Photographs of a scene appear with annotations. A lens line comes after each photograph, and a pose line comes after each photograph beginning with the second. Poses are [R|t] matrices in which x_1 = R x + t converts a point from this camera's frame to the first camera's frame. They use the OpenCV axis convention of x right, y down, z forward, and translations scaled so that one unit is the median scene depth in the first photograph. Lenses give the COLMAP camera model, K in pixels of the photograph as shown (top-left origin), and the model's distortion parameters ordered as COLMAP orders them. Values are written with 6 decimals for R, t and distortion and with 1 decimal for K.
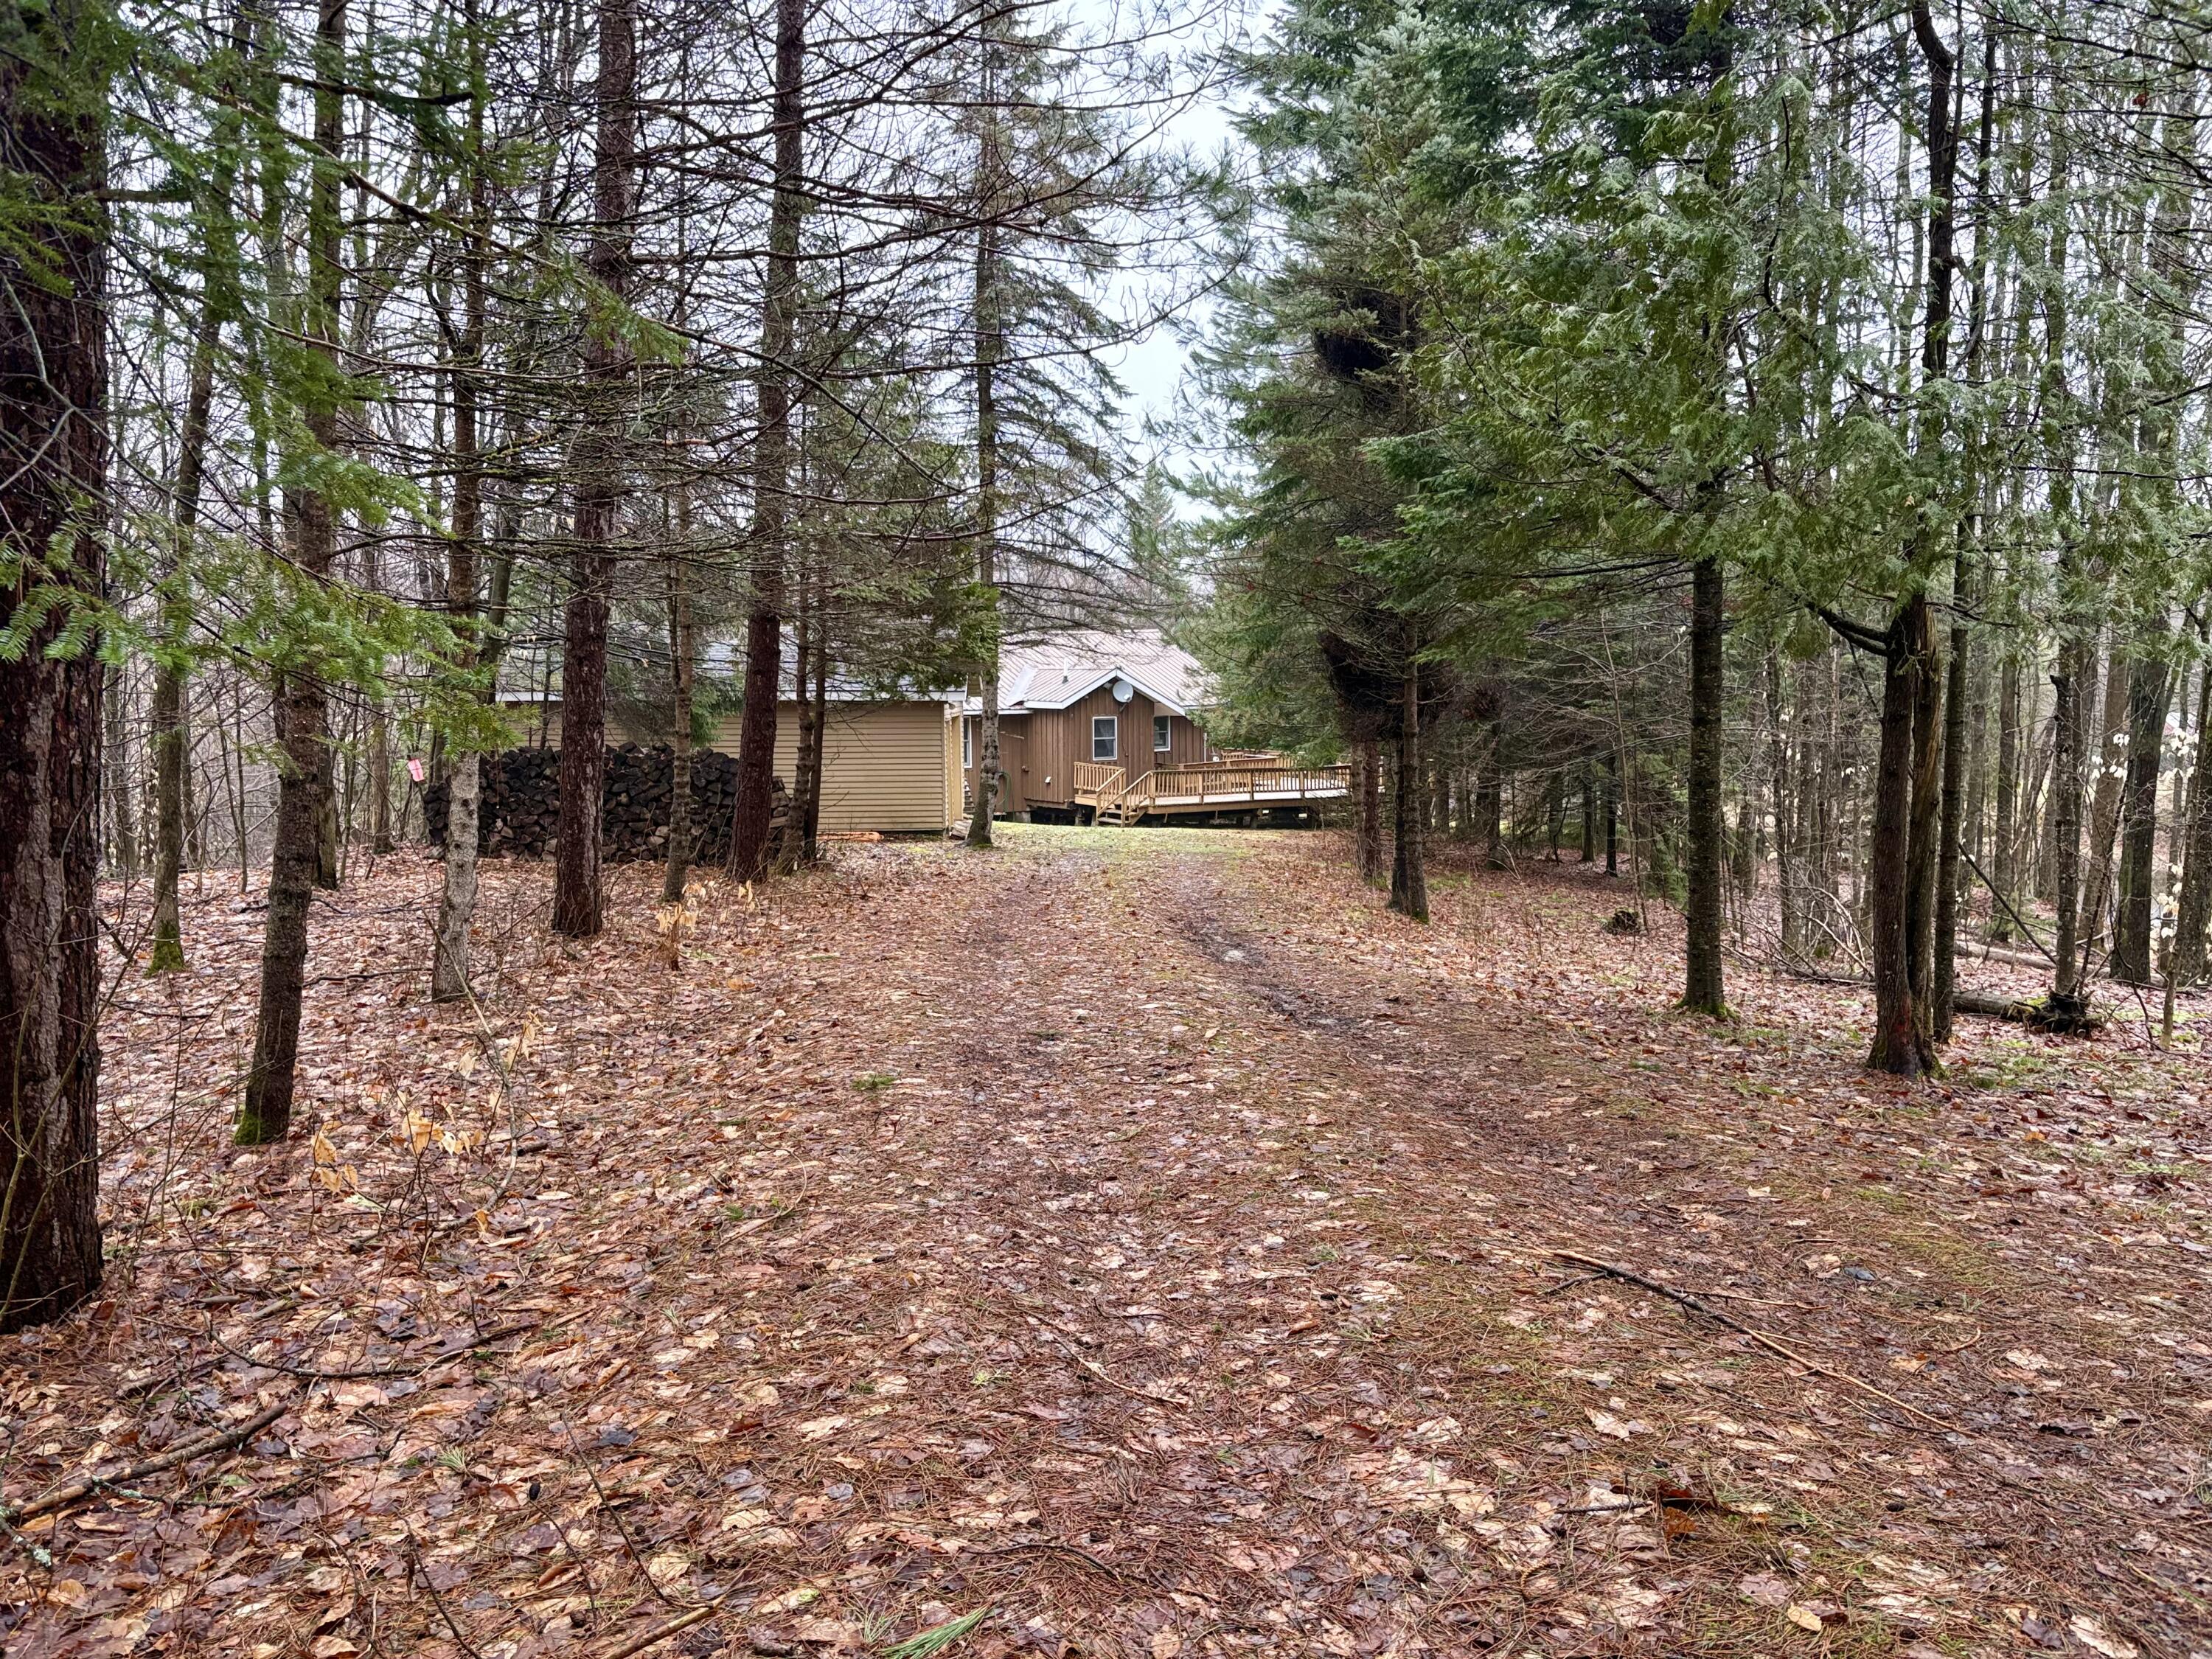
lens RADIAL K [[1677.3, 0, 1108.1], [0, 1677.3, 828.5], [0, 0, 1]] dist [-0.000354, 0.000003]
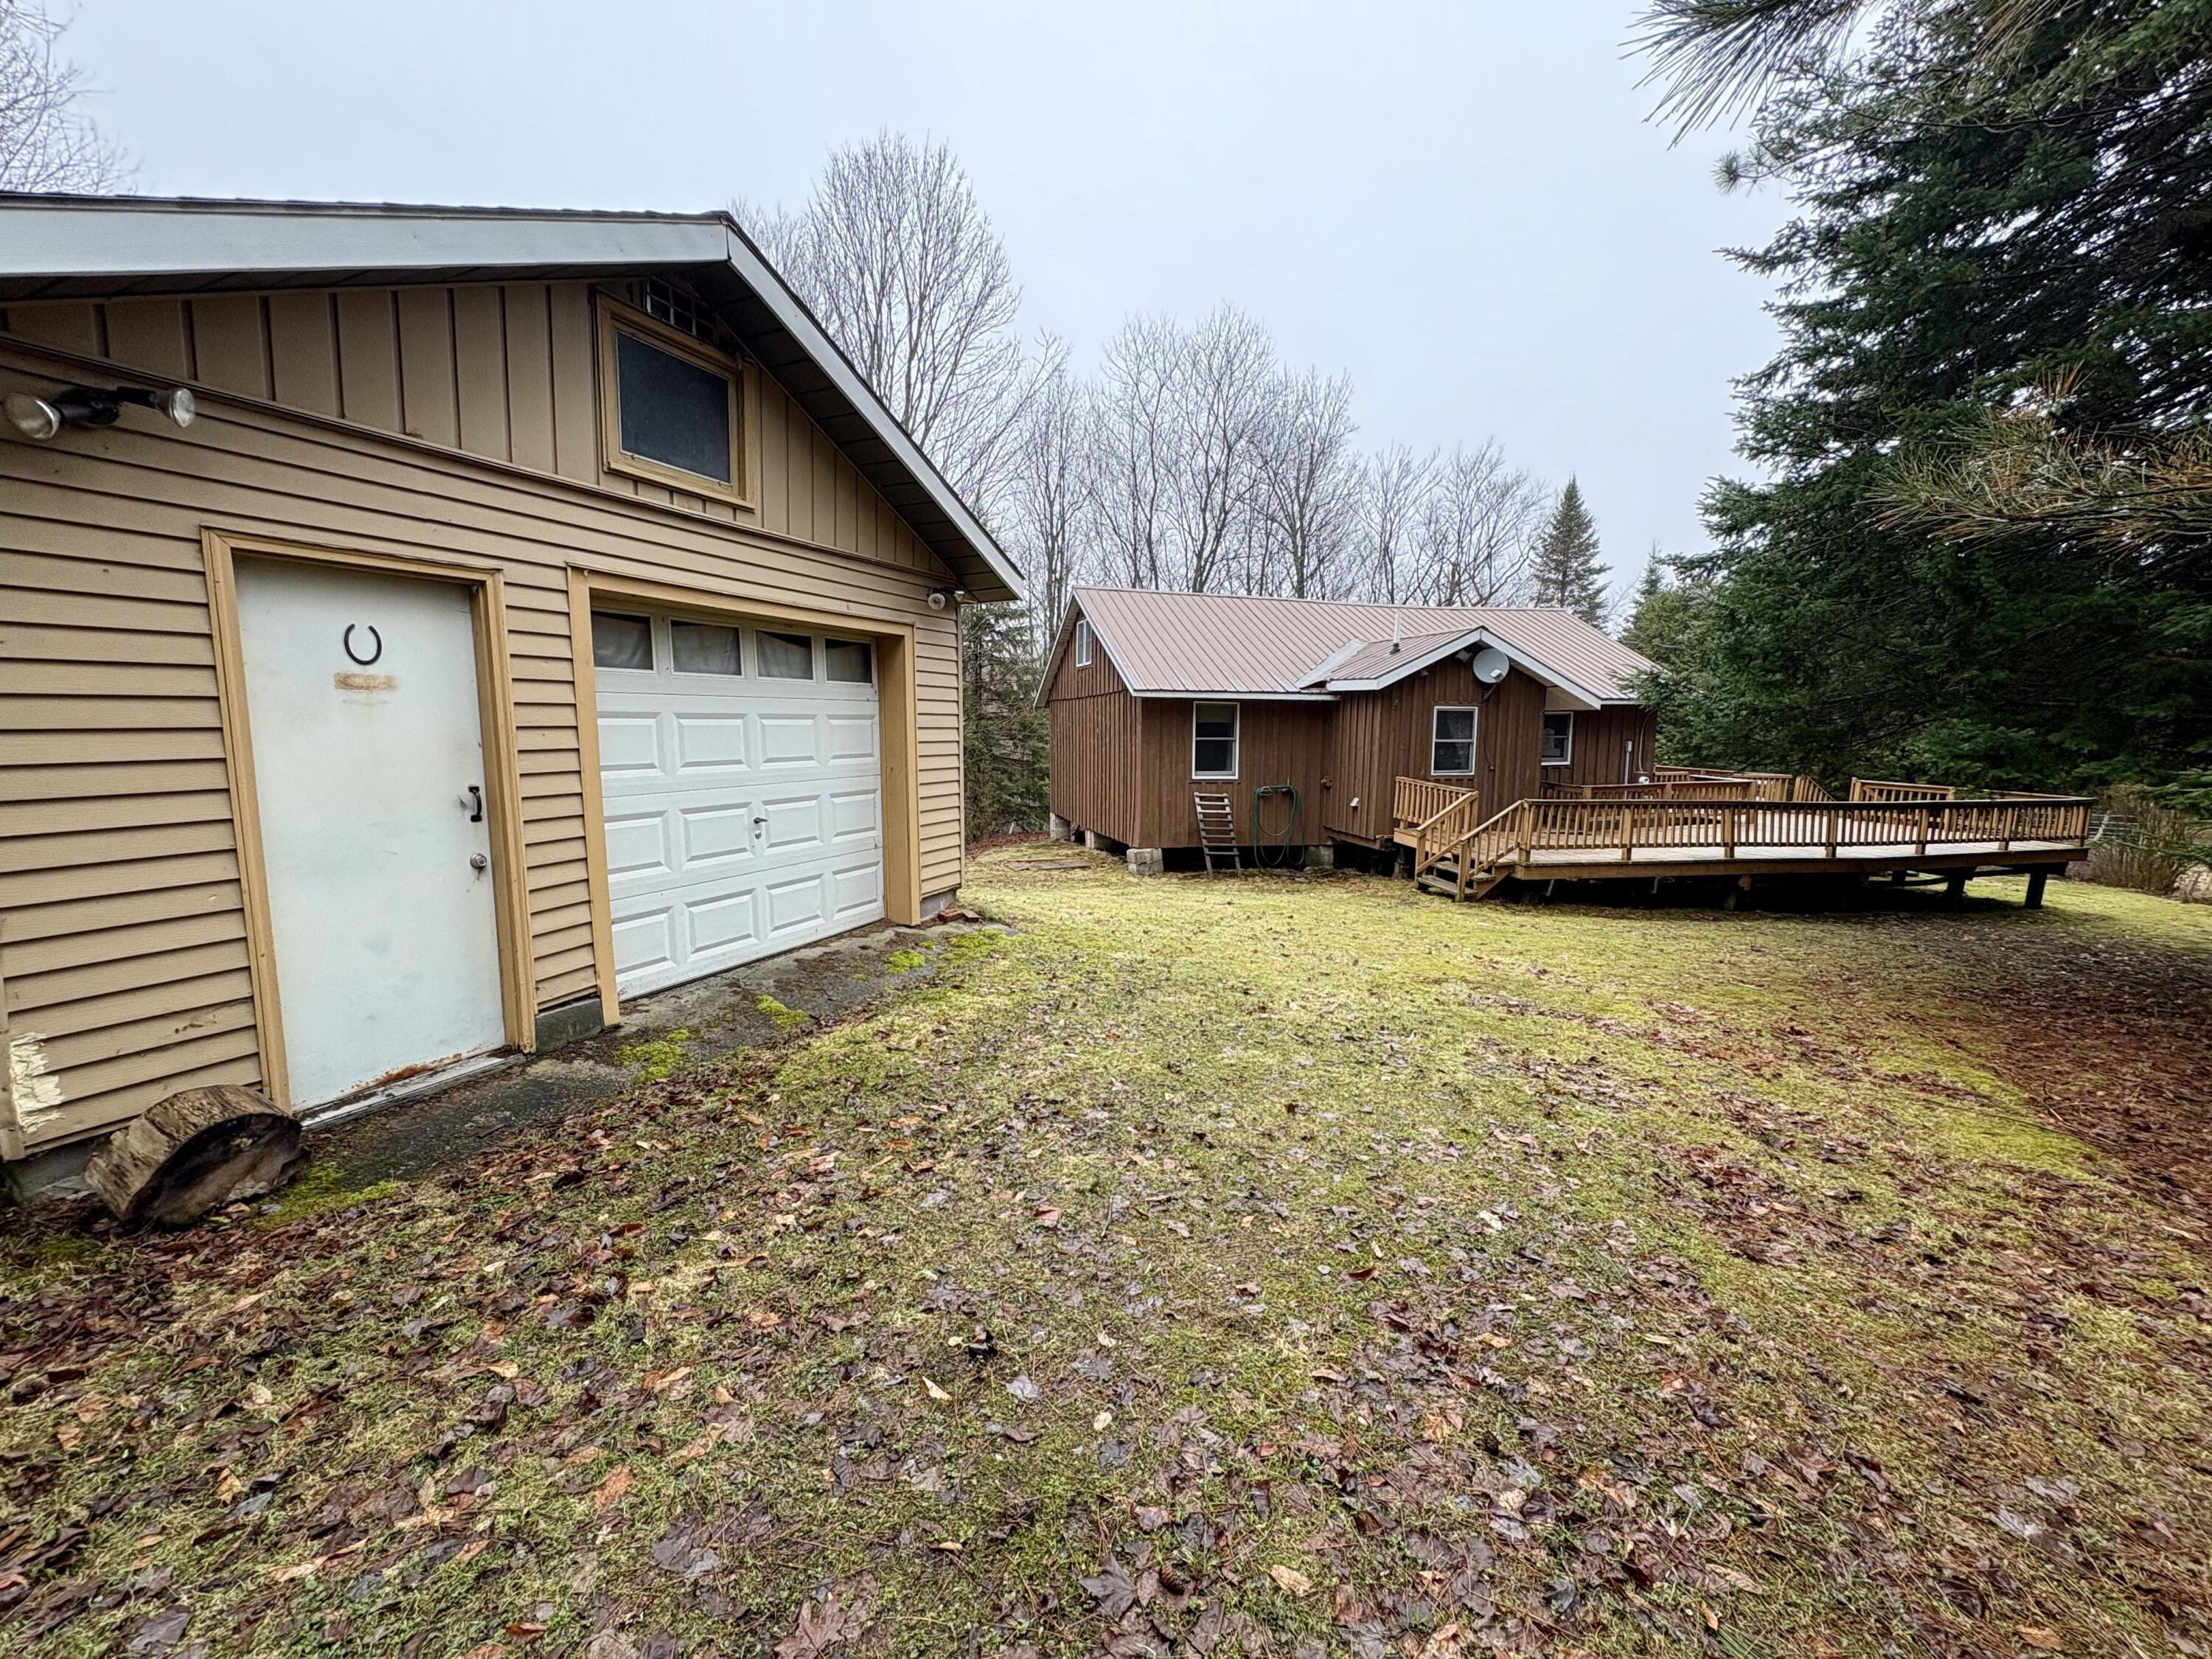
lens RADIAL K [[882.7, 0, 1094.2], [0, 882.7, 826.7], [0, 0, 1]] dist [0.000604, -0.000147]
pose [[0.897623, 0.068827, -0.435356, 0.025169], [-0.055936, 0.997535, 0.042373, -0.029879], [0.437200, -0.013683, 0.899260, 0.685009]]
